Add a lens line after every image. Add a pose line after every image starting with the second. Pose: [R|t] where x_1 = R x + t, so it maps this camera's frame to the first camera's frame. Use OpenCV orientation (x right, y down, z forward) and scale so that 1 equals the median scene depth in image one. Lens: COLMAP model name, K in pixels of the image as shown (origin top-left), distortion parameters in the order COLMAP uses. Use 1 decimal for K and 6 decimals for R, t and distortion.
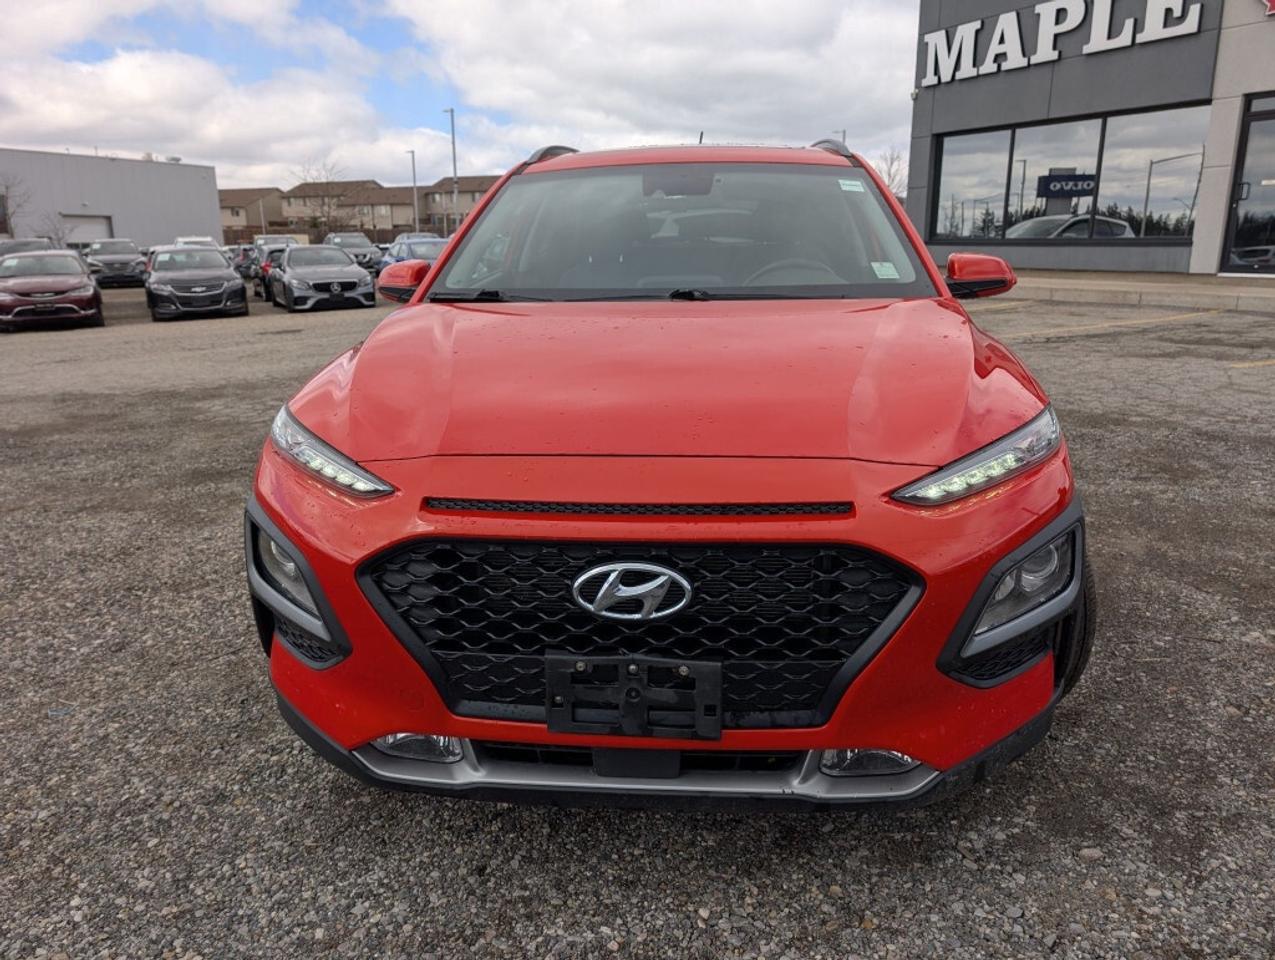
lens RADIAL K [[899.7, 0, 616.3], [0, 899.7, 484.9], [0, 0, 1]] dist [0.031749, -0.029881]
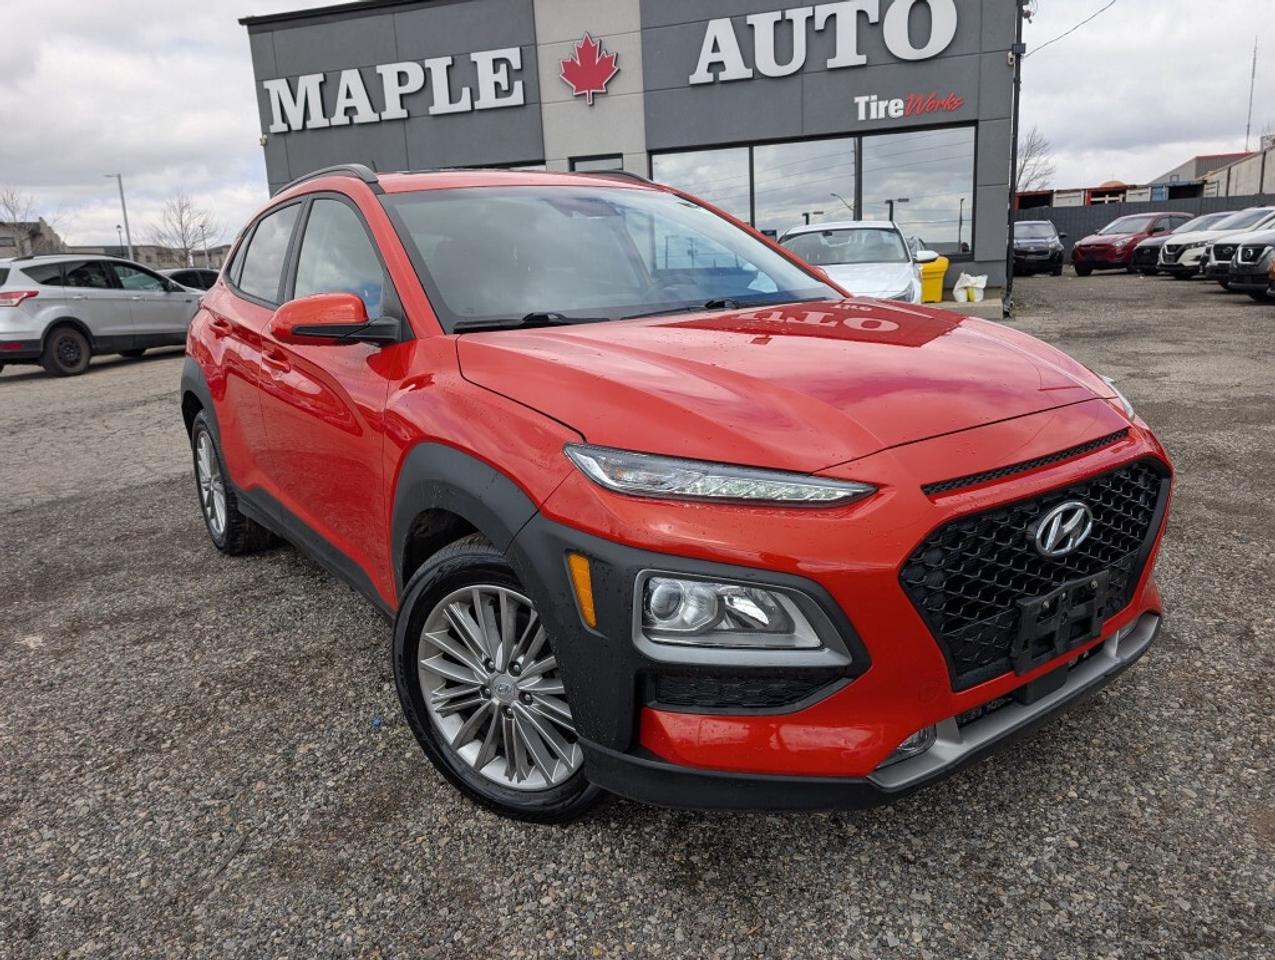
lens RADIAL K [[919.4, 0, 637.5], [0, 919.4, 480.0], [0, 0, 1]] dist [0.005894, 0.005483]
pose [[0.742293, -0.172905, 0.647384, -0.098871], [0.211113, 0.977278, 0.018951, -0.007044], [-0.635950, 0.122604, 0.761929, 0.037096]]
